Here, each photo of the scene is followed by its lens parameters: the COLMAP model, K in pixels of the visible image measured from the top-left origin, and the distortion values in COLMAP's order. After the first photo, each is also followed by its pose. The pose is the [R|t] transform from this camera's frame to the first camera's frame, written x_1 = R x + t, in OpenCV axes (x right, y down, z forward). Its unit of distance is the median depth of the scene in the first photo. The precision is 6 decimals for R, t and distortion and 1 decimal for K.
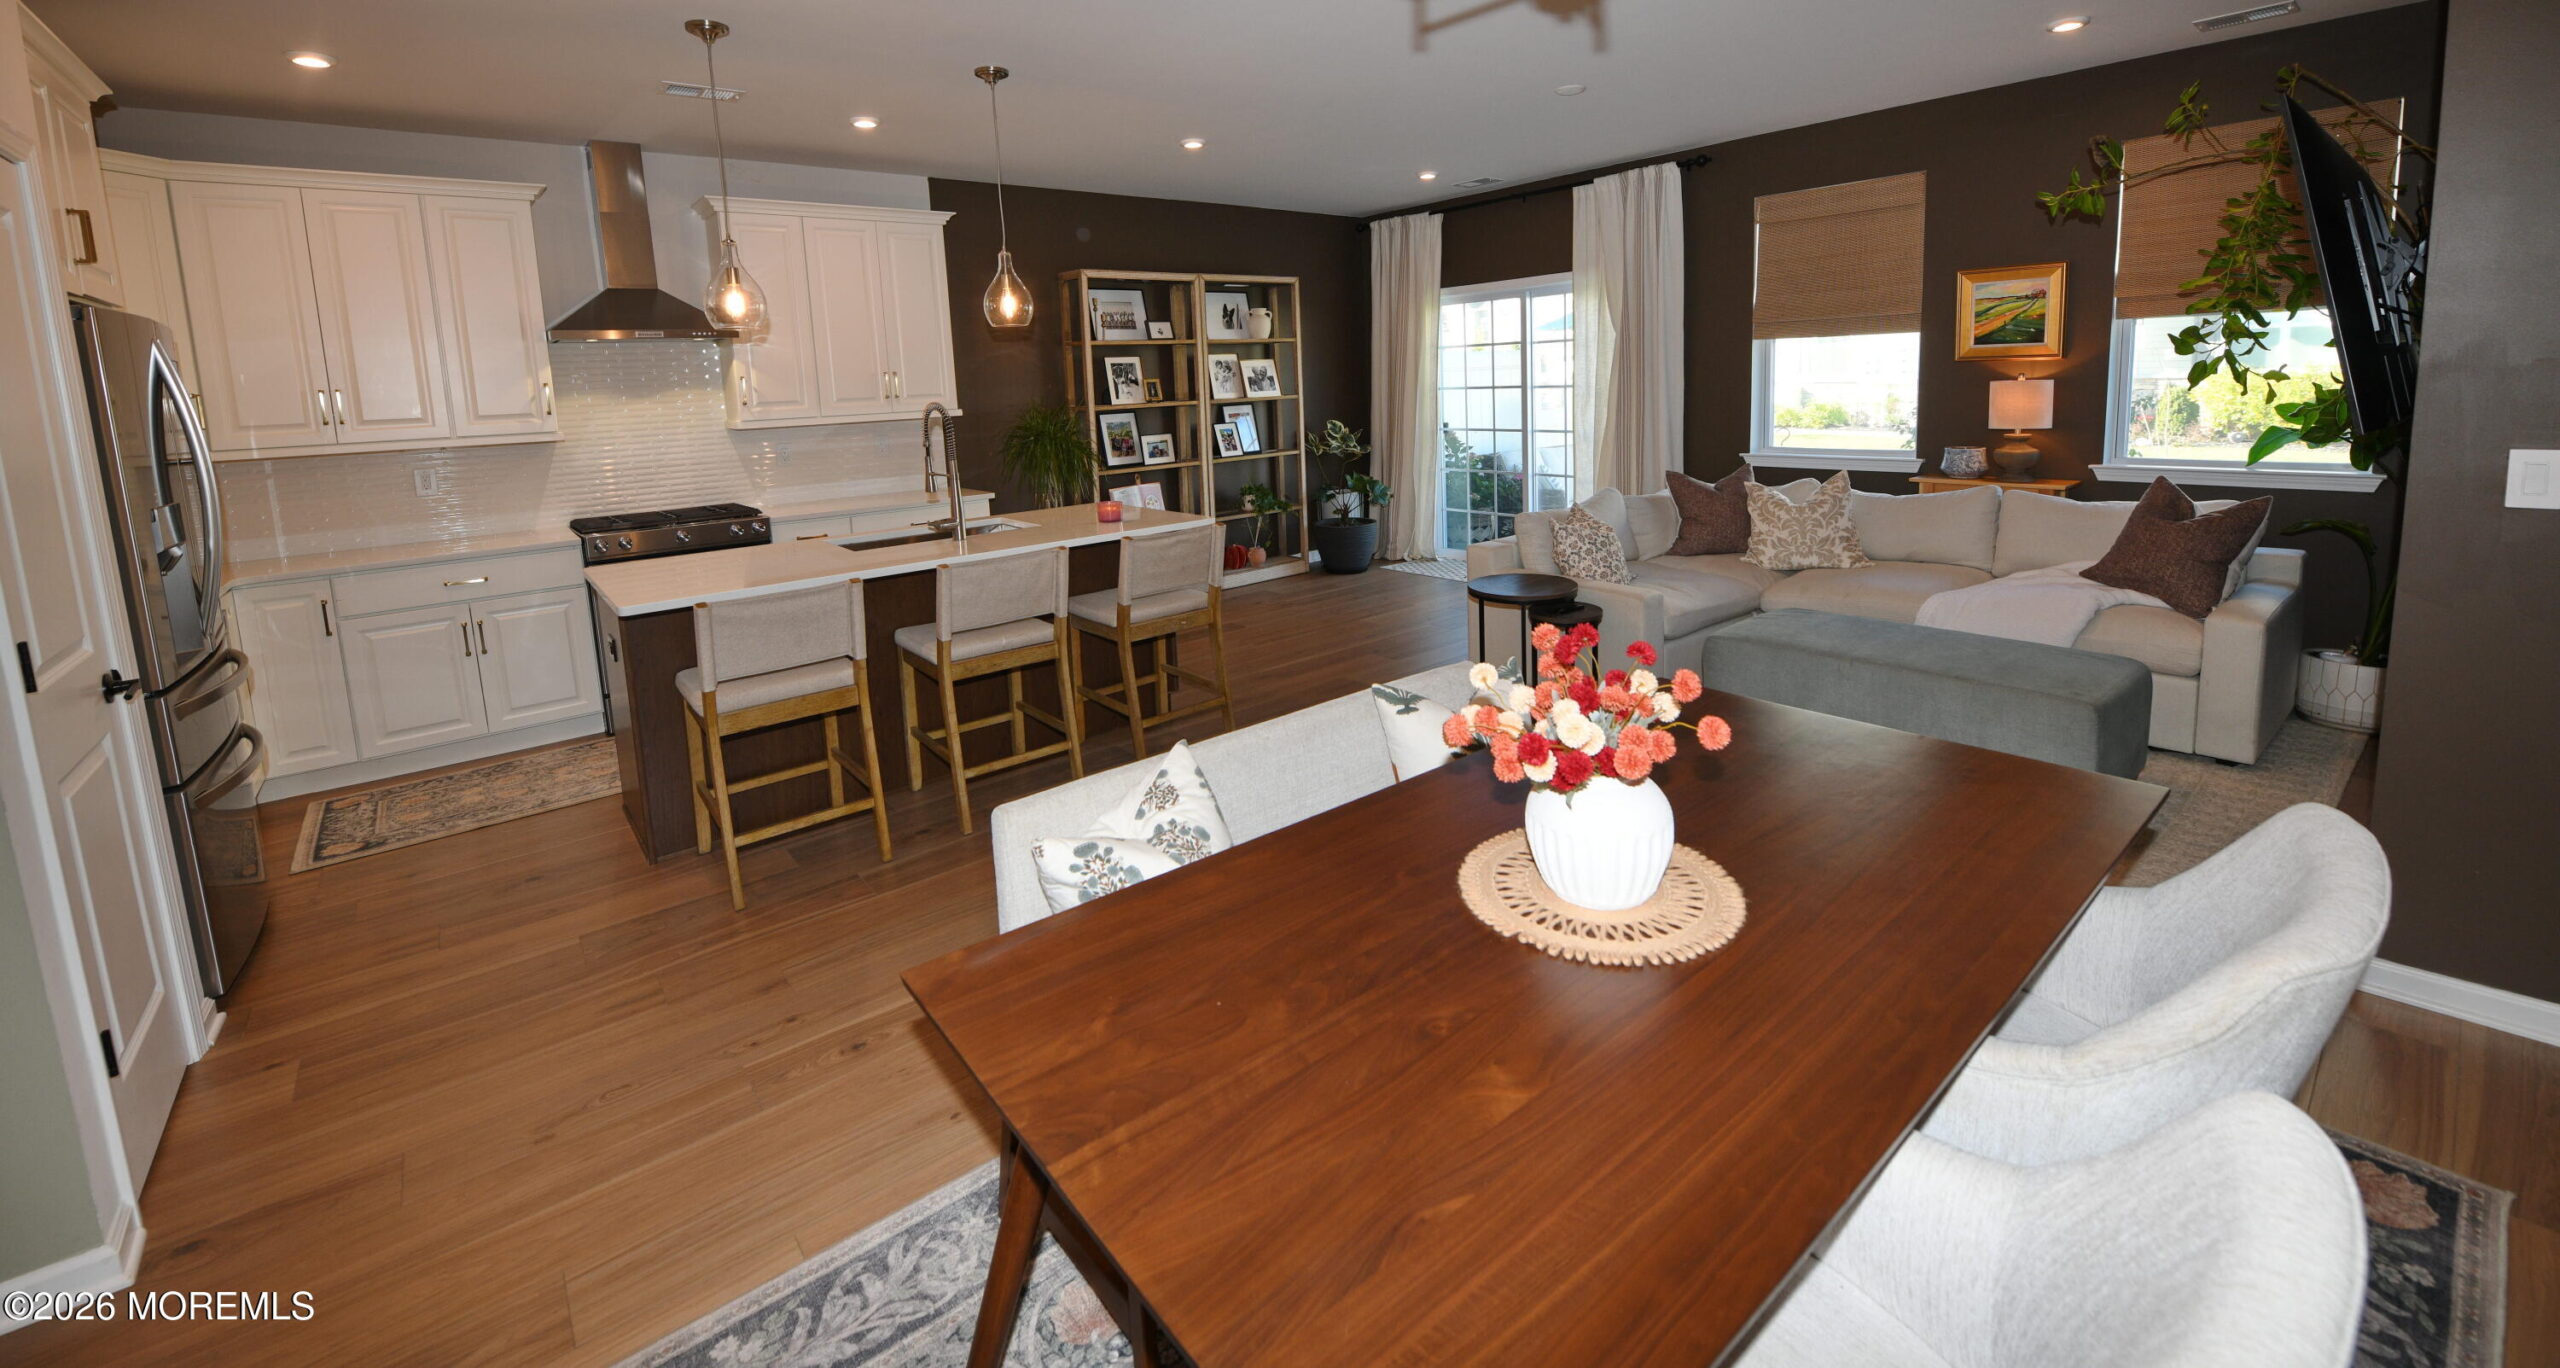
lens RADIAL K [[1012.9, 0, 1280.7], [0, 1012.9, 506.9], [0, 0, 1]] dist [0.000068, 0.000010]
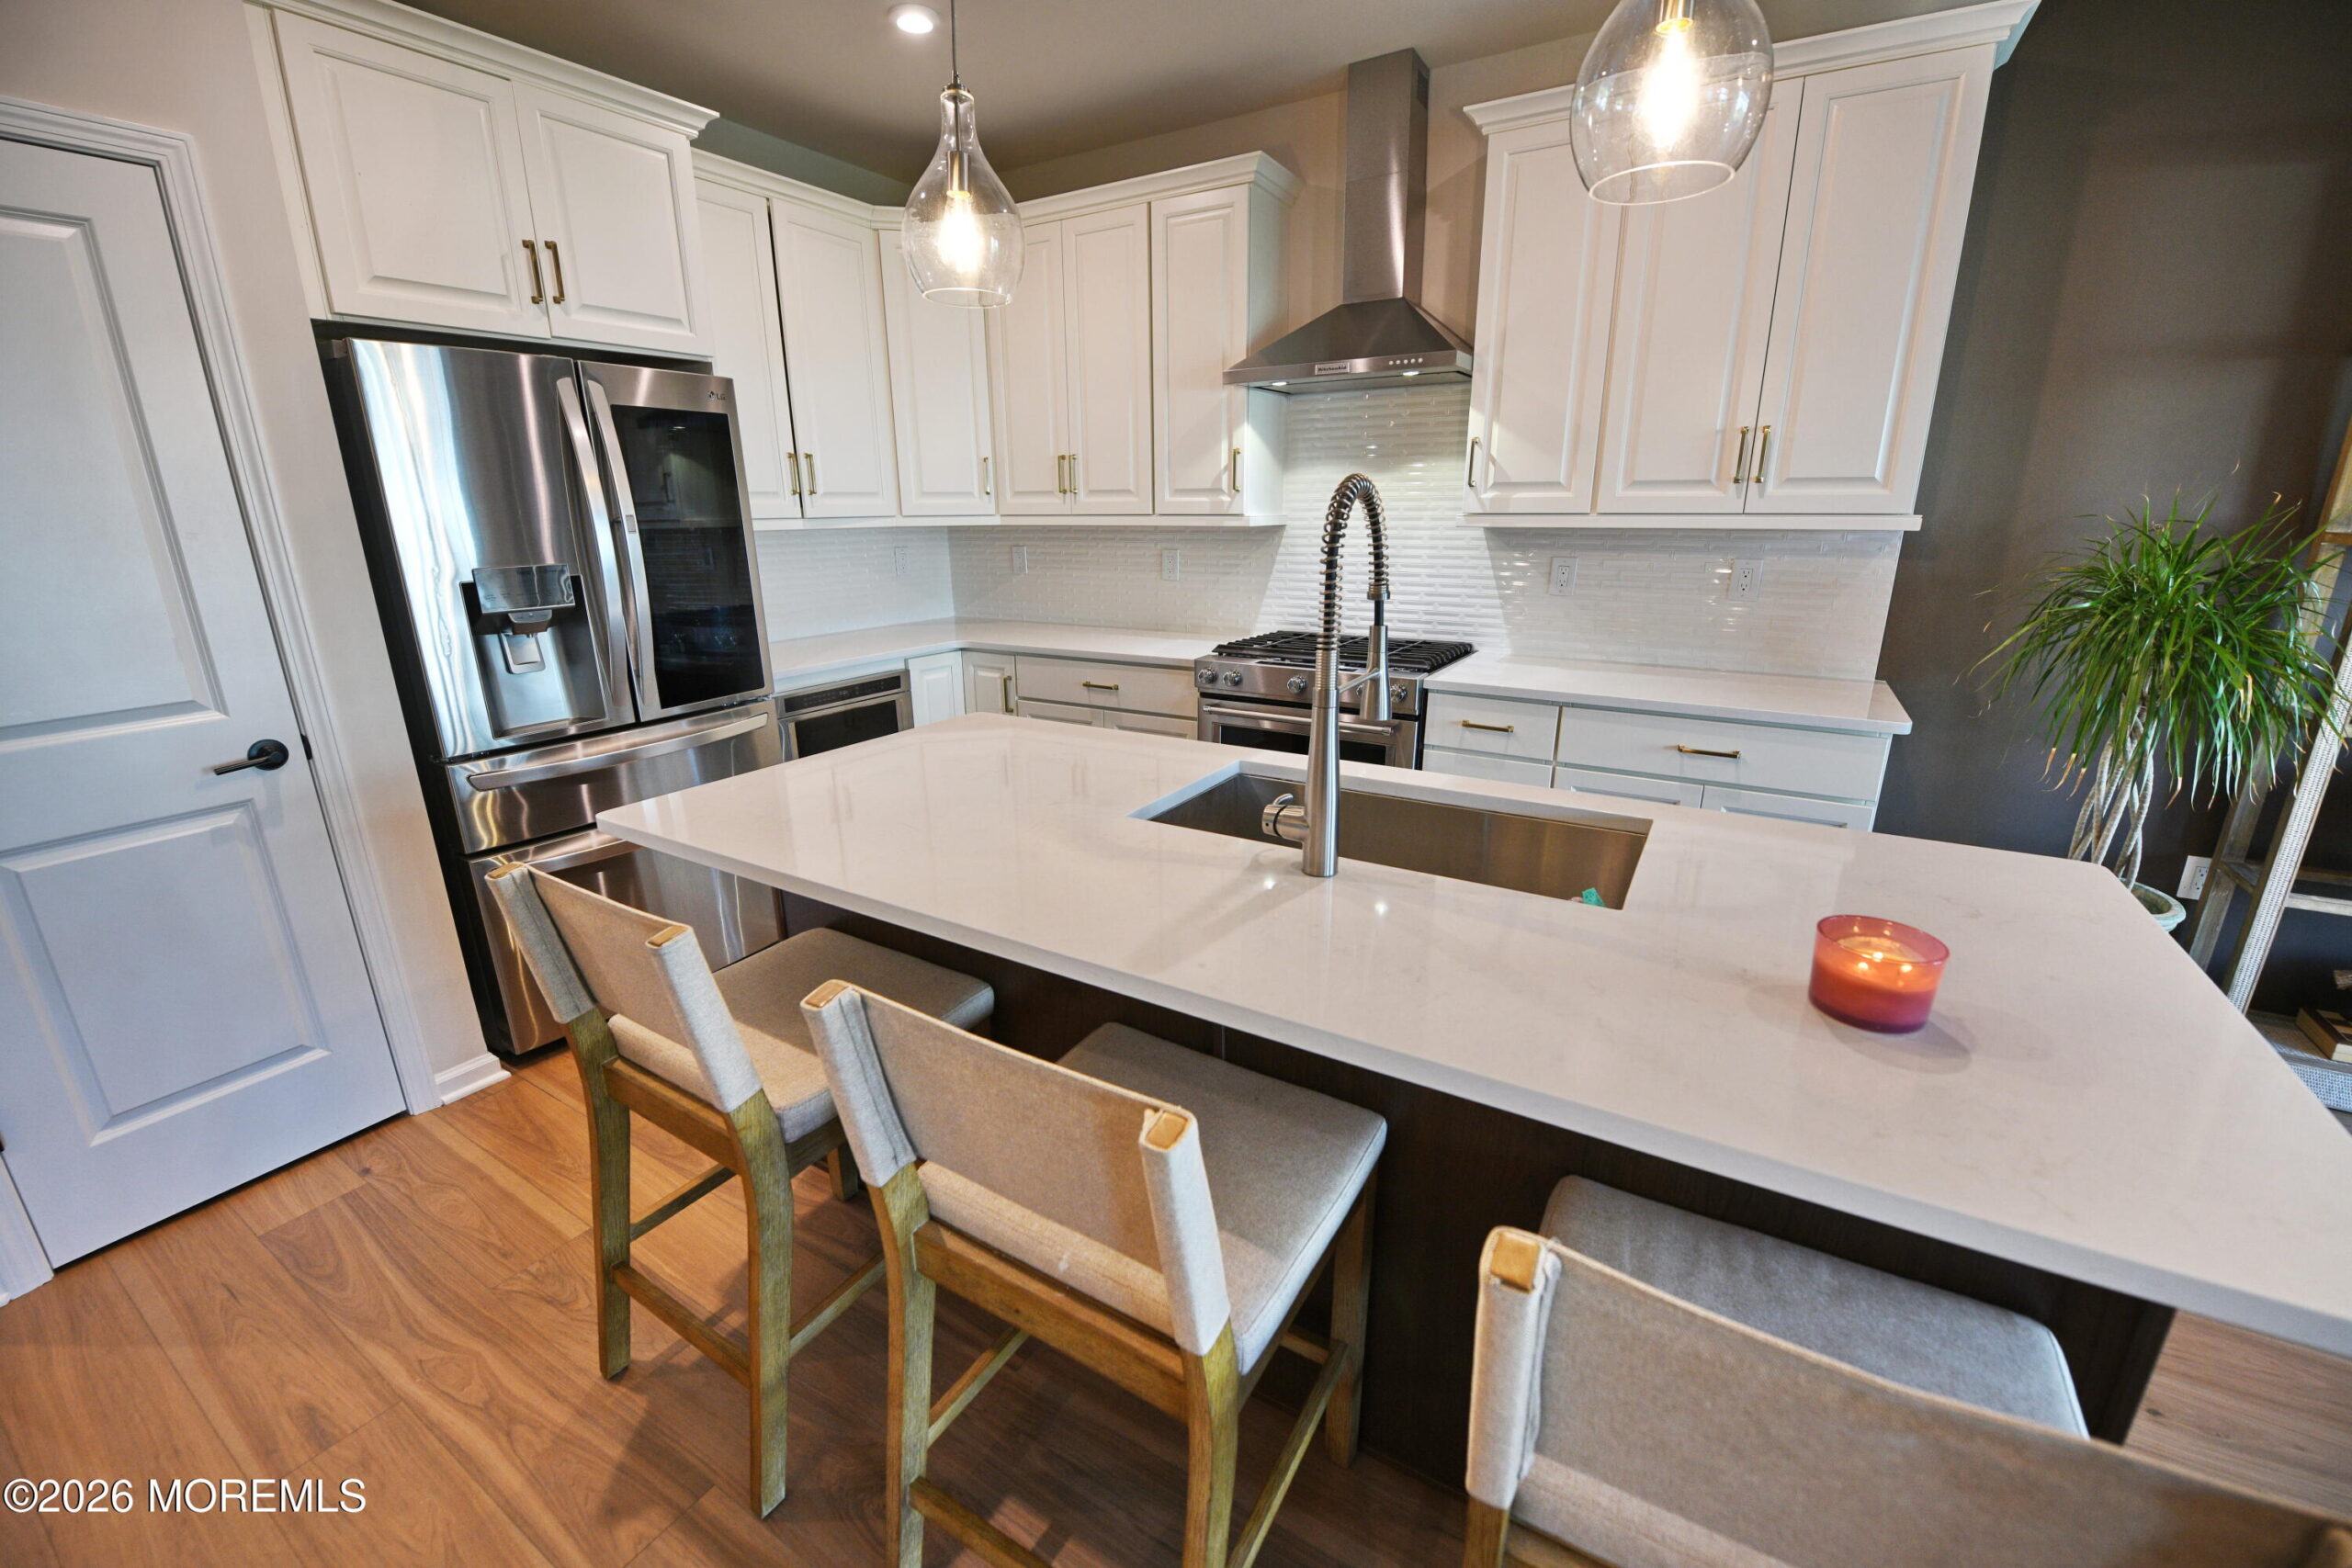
lens RADIAL K [[934.1, 0, 1179.0], [0, 934.1, 781.9], [0, 0, 1]] dist [-0.020165, -0.000661]
pose [[0.322083, 0.305746, -0.895981, -0.023035], [-0.126667, 0.951822, 0.279268, -0.049219], [0.938199, 0.023544, 0.345294, 0.483458]]
